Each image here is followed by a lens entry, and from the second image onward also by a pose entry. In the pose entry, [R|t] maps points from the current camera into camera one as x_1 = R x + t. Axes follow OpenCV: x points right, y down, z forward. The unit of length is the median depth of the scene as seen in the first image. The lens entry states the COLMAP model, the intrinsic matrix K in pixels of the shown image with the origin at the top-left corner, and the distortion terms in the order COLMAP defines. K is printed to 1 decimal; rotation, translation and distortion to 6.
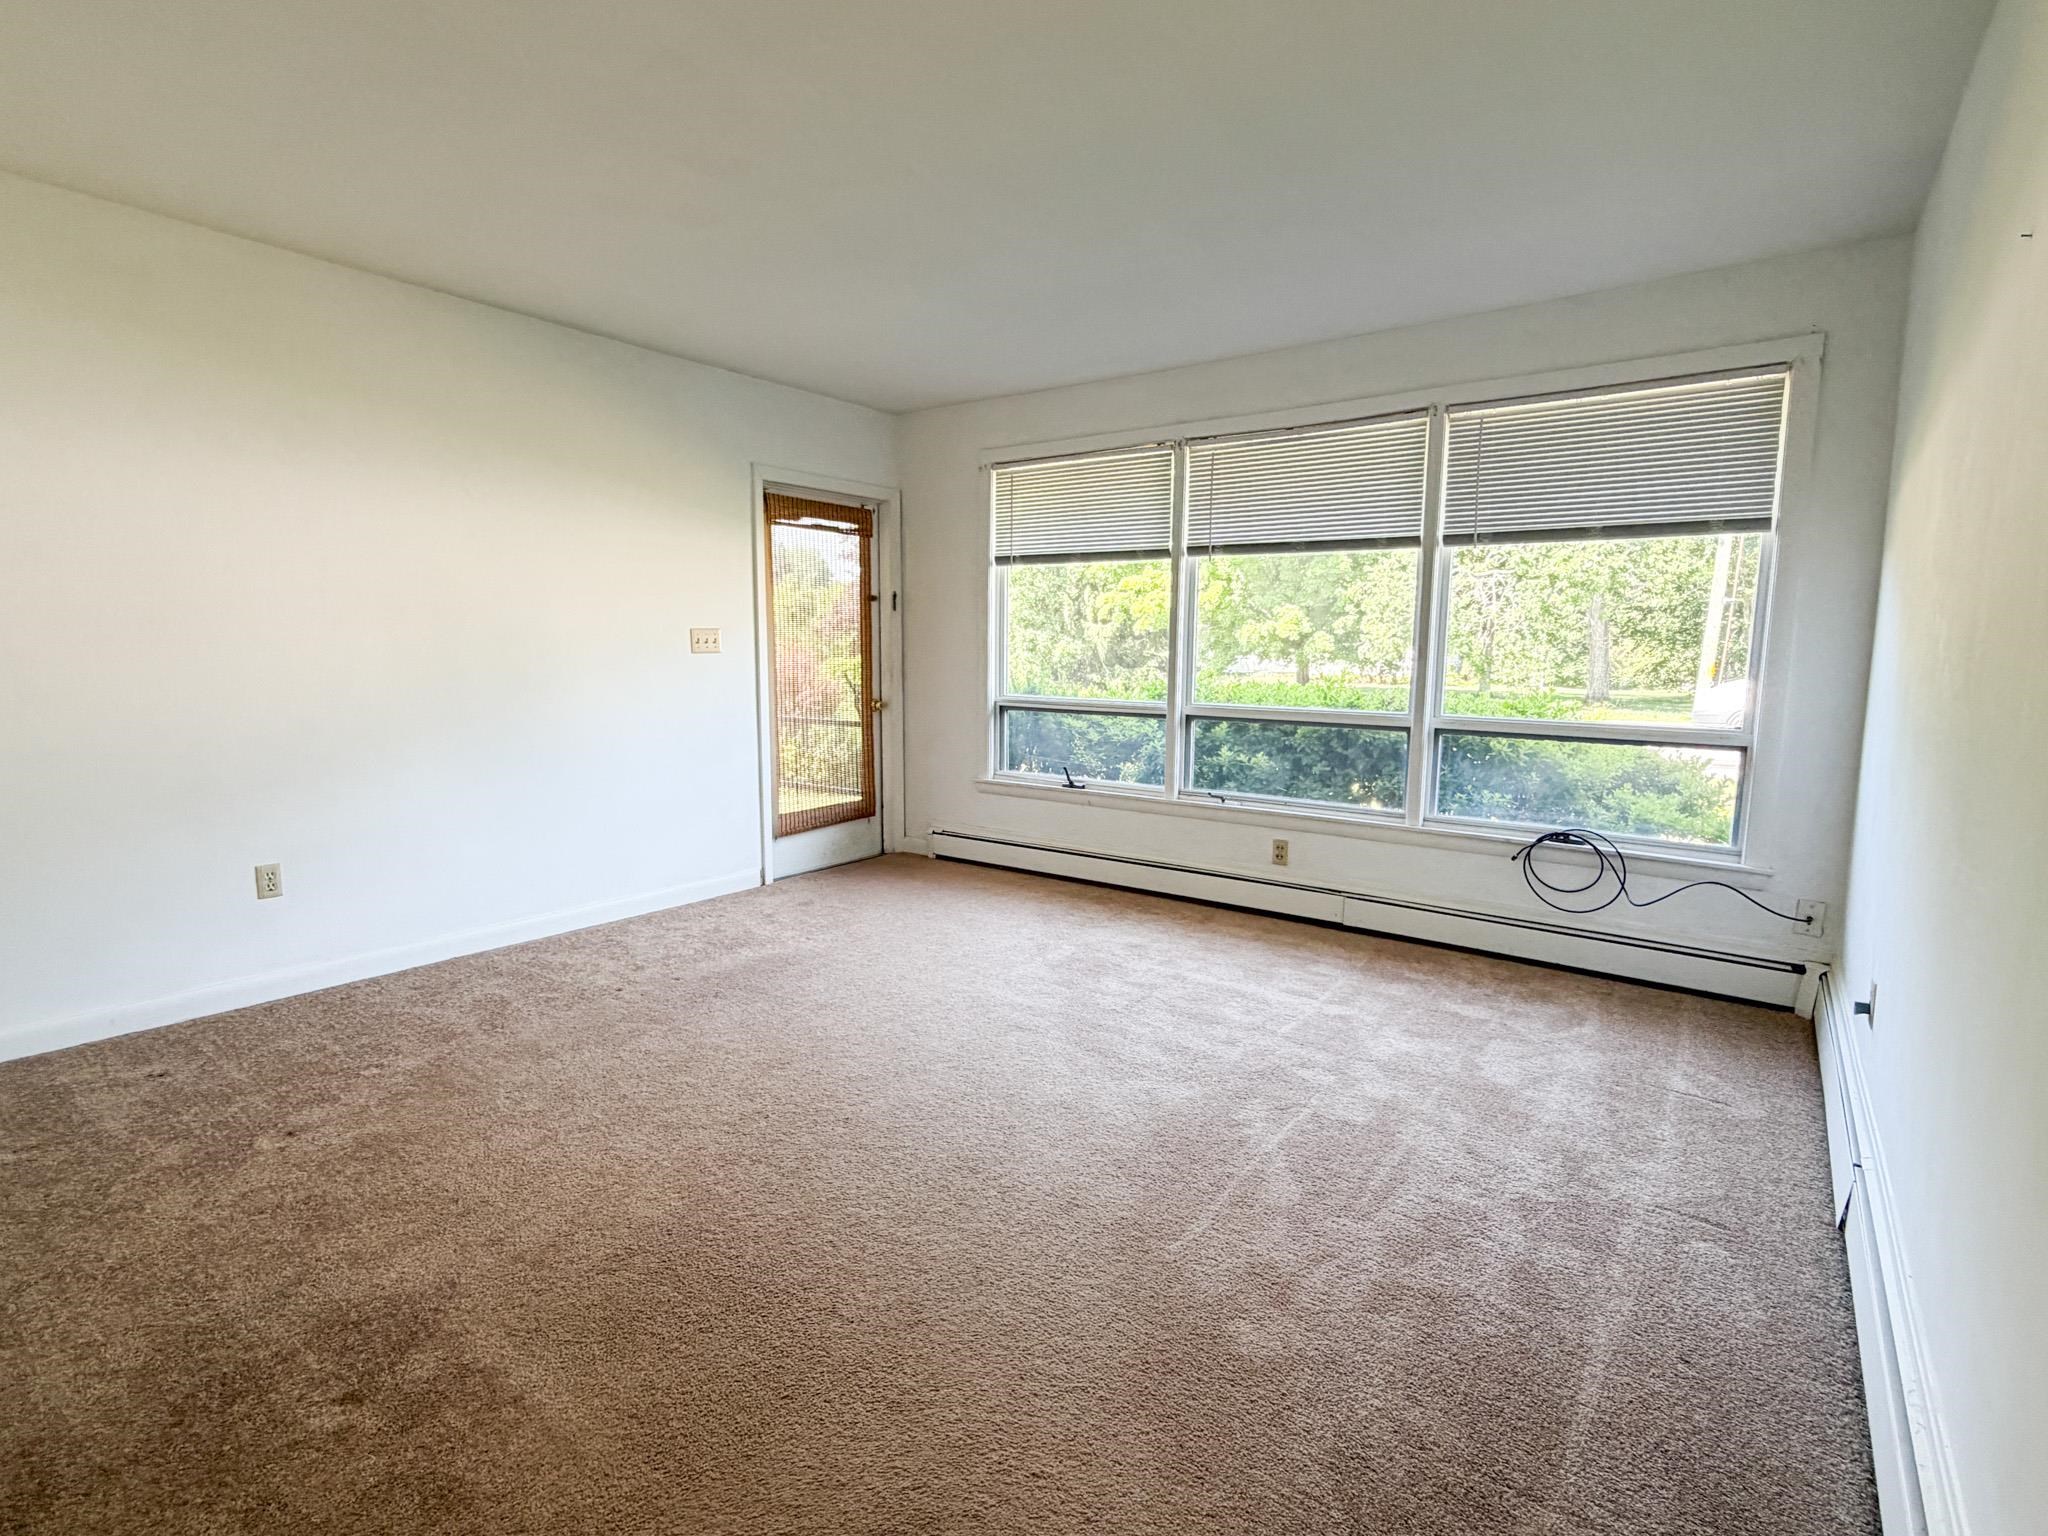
lens RADIAL K [[983.4, 0, 1027.1], [0, 983.4, 769.8], [0, 0, 1]] dist [-0.004473, -0.000338]
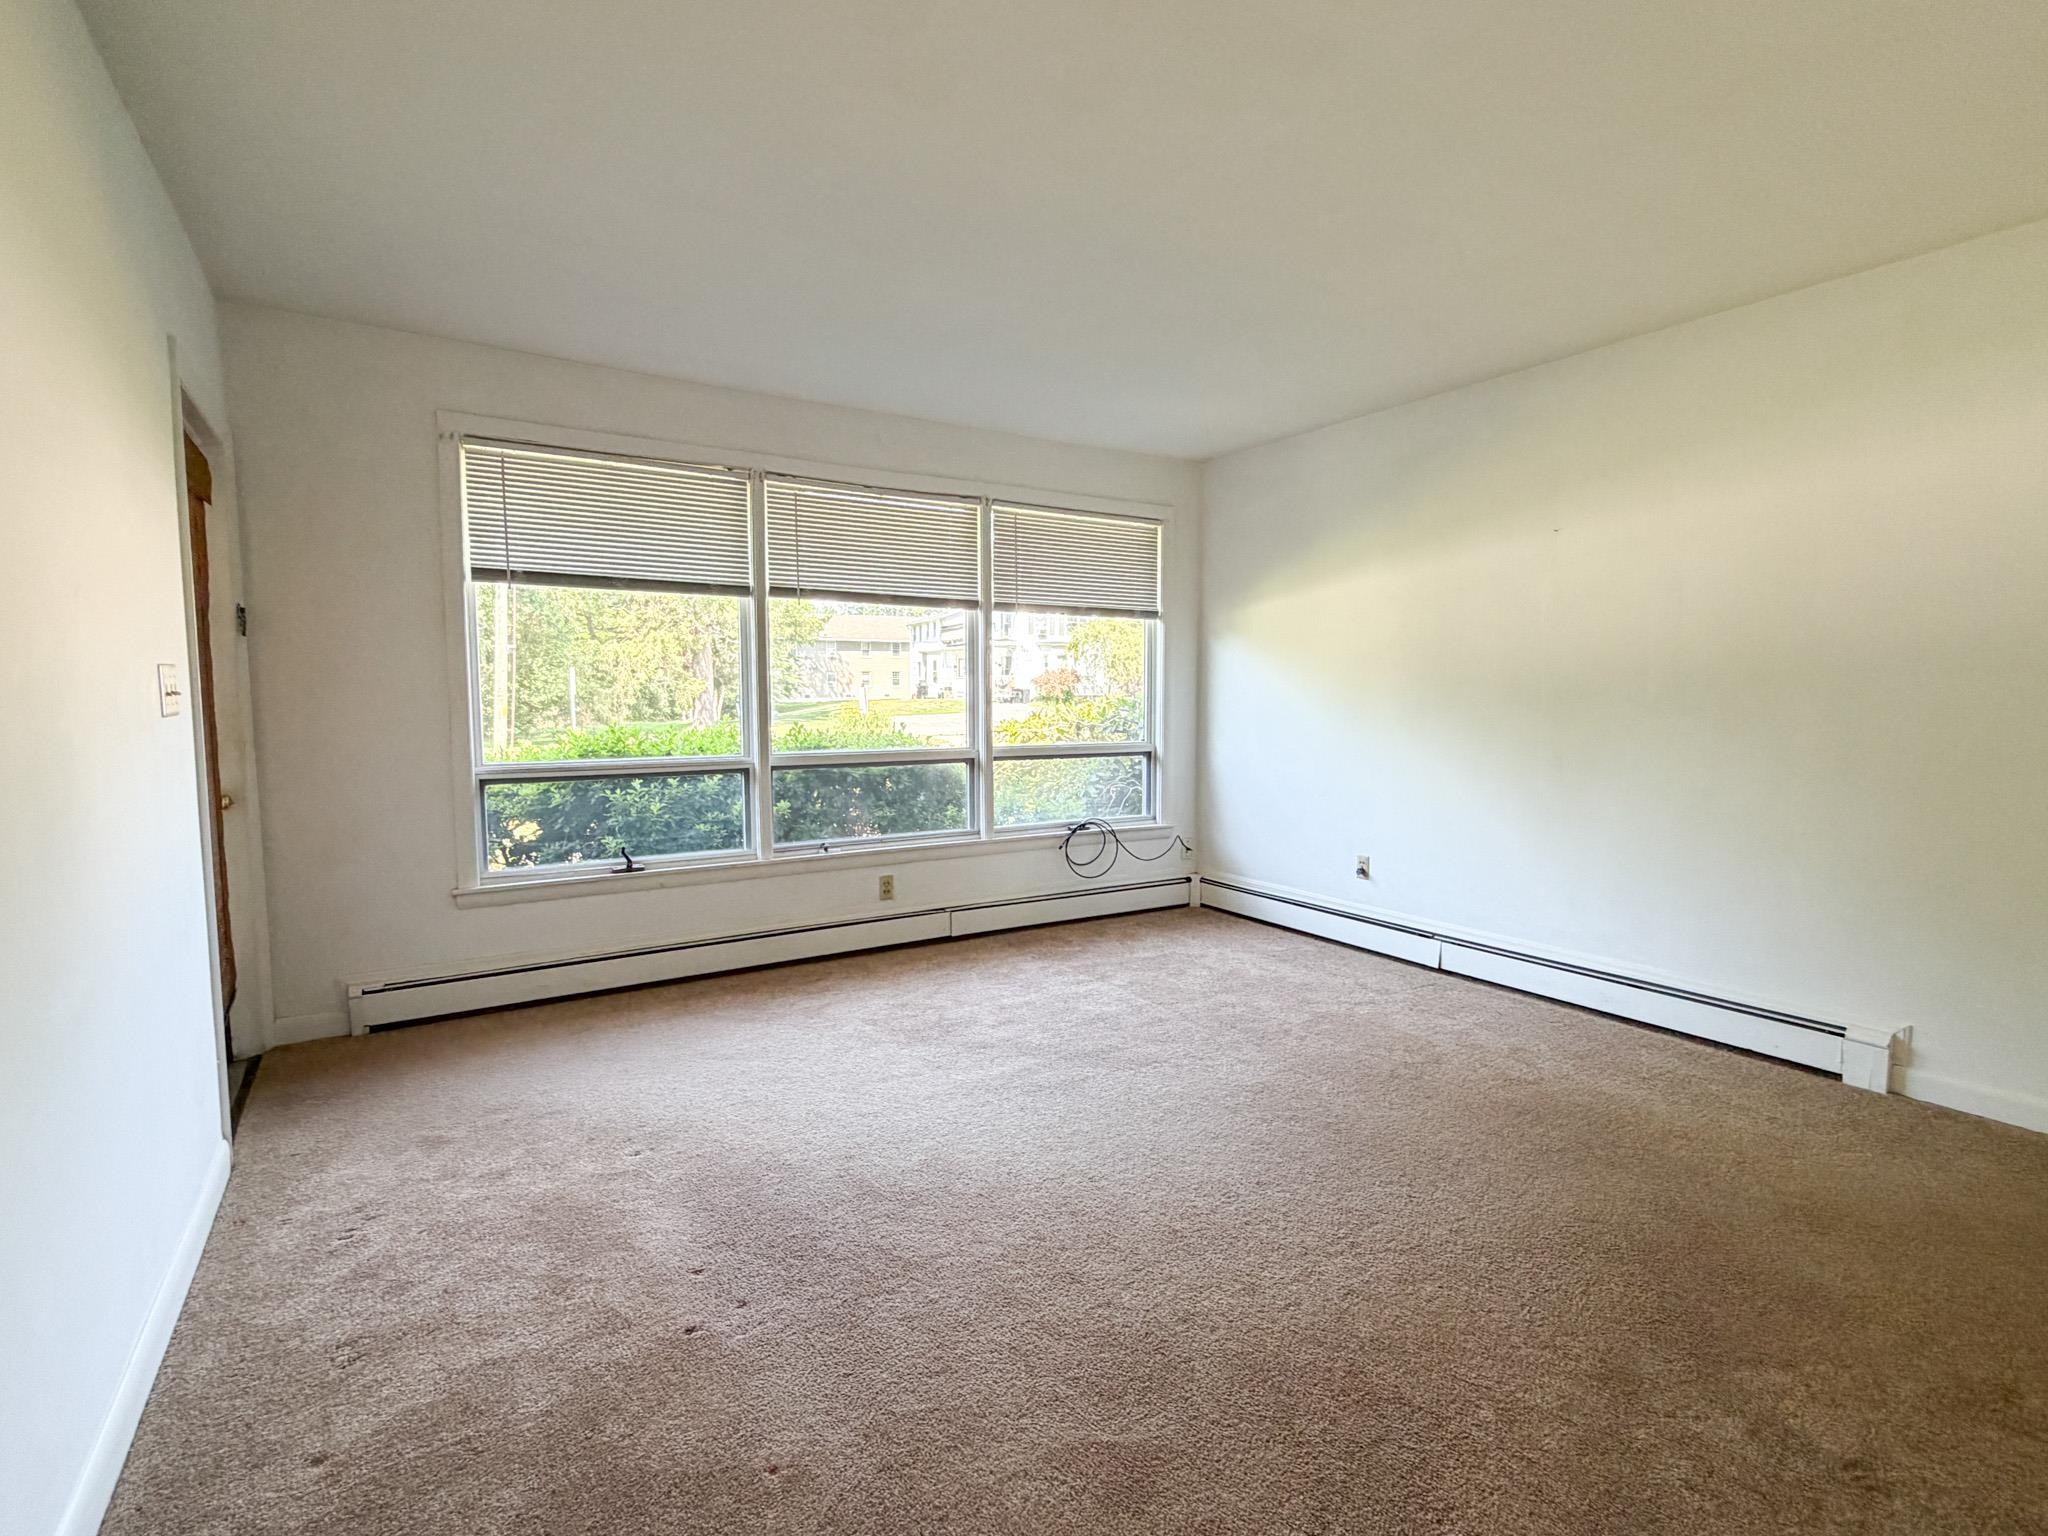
lens RADIAL K [[983.4, 0, 1026.0], [0, 983.4, 769.1], [0, 0, 1]] dist [-0.004473, -0.000338]
pose [[0.359573, -0.083819, 0.929345, -0.640222], [0.119412, 0.991902, 0.043260, -0.067660], [-0.925445, 0.095420, 0.366670, 0.457826]]
